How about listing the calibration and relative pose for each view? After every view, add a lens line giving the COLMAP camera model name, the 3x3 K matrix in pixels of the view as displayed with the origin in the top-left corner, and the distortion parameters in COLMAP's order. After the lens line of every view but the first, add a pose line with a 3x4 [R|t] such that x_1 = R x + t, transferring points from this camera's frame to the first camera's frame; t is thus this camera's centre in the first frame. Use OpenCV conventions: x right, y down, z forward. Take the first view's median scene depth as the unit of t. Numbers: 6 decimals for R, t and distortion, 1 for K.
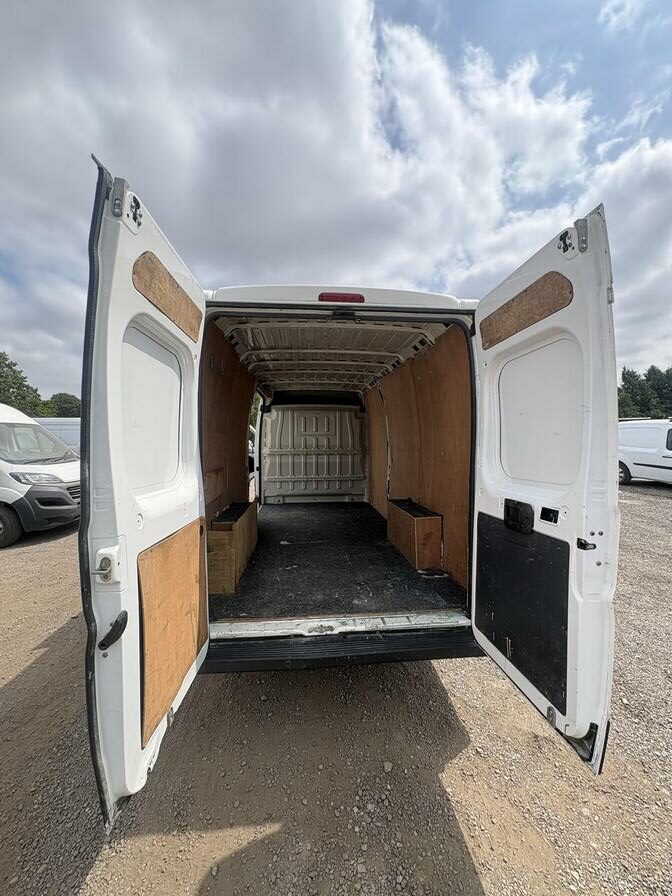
lens RADIAL K [[356.6, 0, 335.1], [0, 356.6, 449.5], [0, 0, 1]] dist [-0.000690, 0.000423]
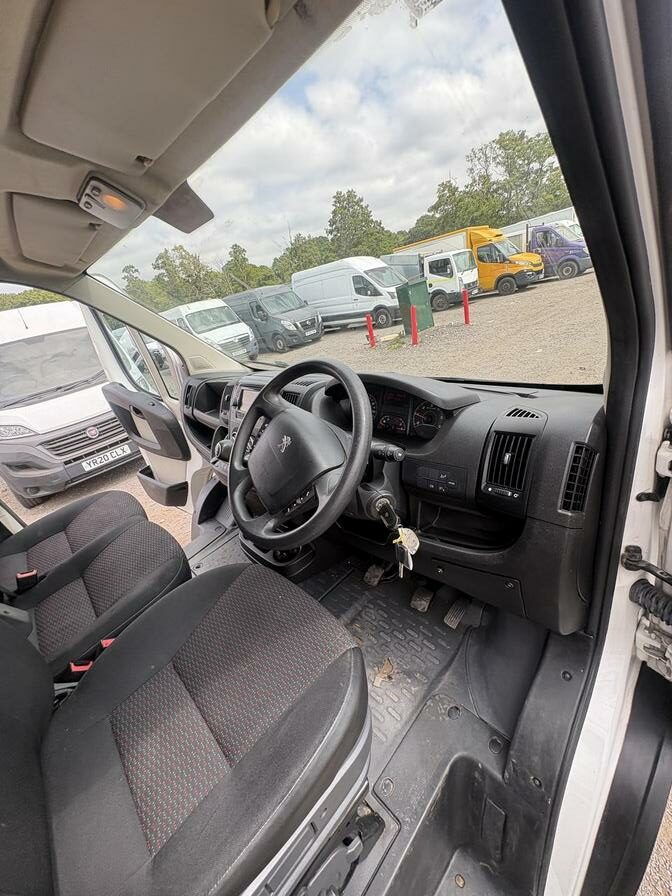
lens RADIAL K [[356.6, 0, 335.1], [0, 356.6, 449.5], [0, 0, 1]] dist [-0.000690, 0.000423]
pose [[0.605209, 0.225561, -0.763443, 0.096354], [0.164770, 0.902757, 0.397341, -0.055102], [0.778828, -0.366267, 0.509191, 1.018028]]
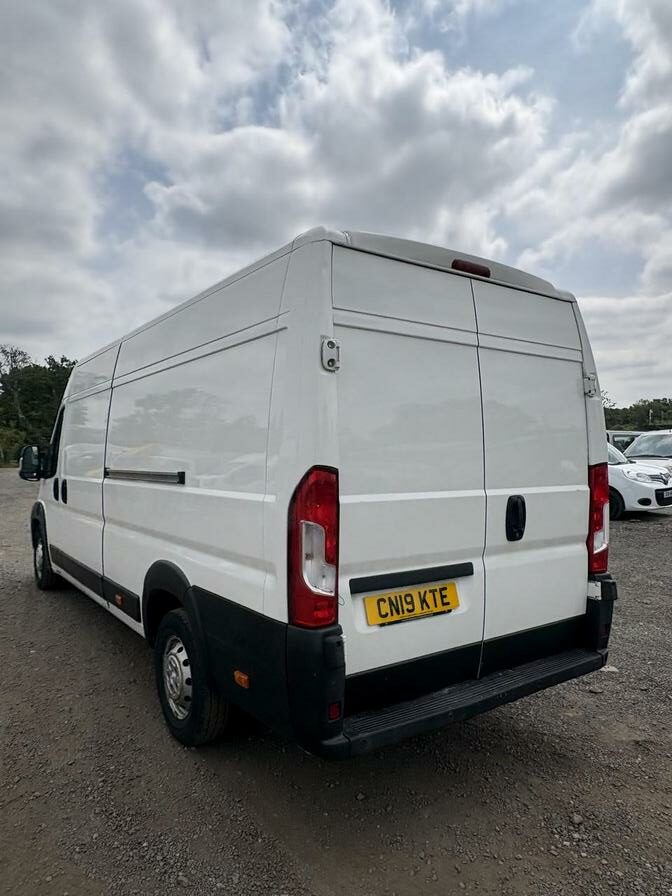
lens RADIAL K [[609.2, 0, 323.2], [0, 609.2, 454.9], [0, 0, 1]] dist [0.006670, 0.002199]
pose [[0.873406, -0.001298, 0.486991, -0.347706], [0.016217, 0.999519, -0.026420, 0.015876], [-0.486722, 0.030973, 0.873007, -0.024040]]
